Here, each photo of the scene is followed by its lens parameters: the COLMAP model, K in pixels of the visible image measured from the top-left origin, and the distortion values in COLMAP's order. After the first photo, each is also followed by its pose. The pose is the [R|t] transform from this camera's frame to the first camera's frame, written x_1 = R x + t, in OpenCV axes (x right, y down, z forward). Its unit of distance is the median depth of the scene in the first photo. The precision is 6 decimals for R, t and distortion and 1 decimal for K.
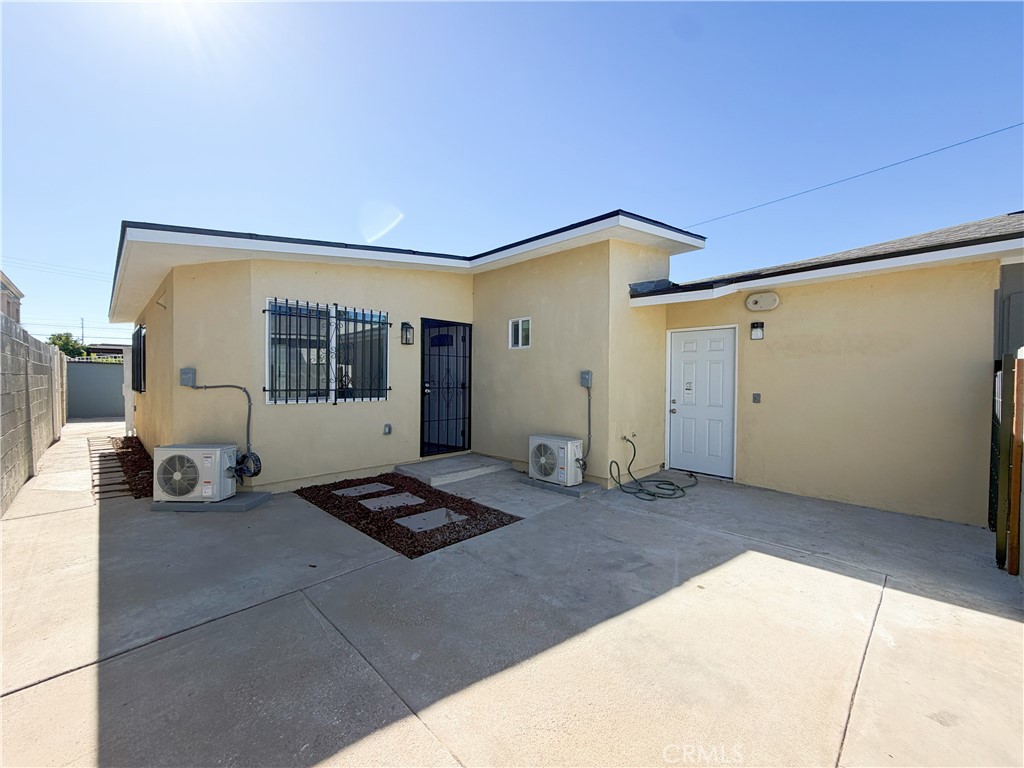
lens RADIAL K [[409.0, 0, 511.0], [0, 409.0, 383.4], [0, 0, 1]] dist [-0.001851, 0.000721]
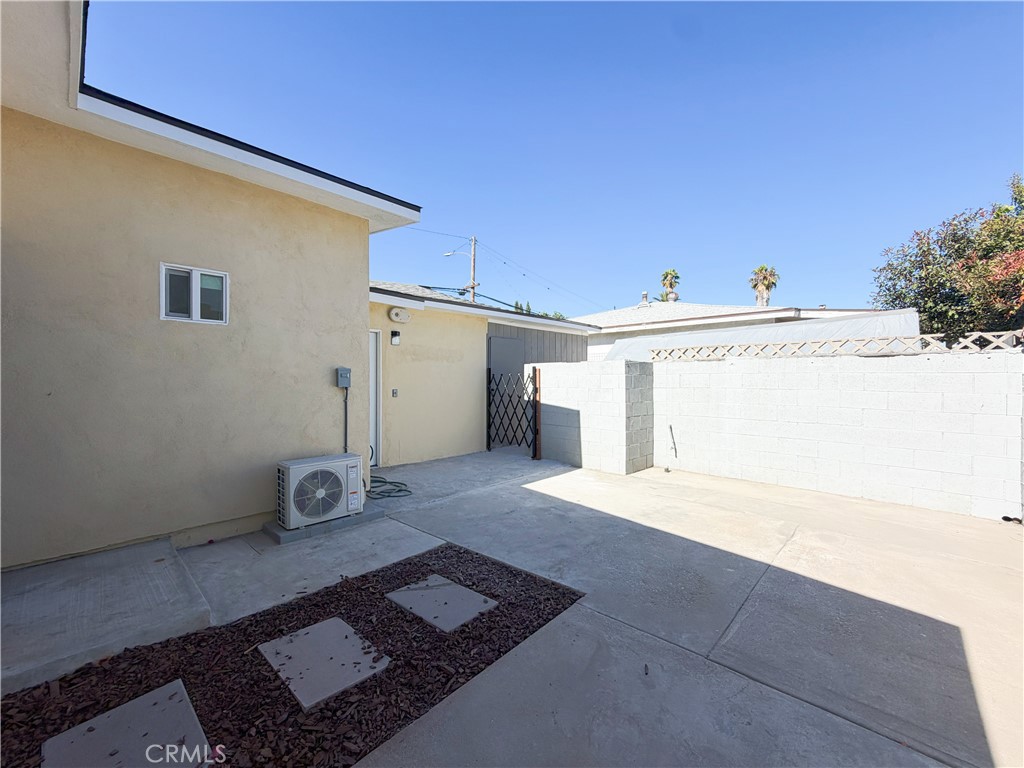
lens RADIAL K [[409.0, 0, 509.1], [0, 409.0, 384.4], [0, 0, 1]] dist [-0.001851, 0.000721]
pose [[-0.025330, -0.018941, 0.999500, -0.747786], [0.013147, 0.999728, 0.019278, -0.010611], [-0.999593, 0.013628, -0.025074, 0.823740]]
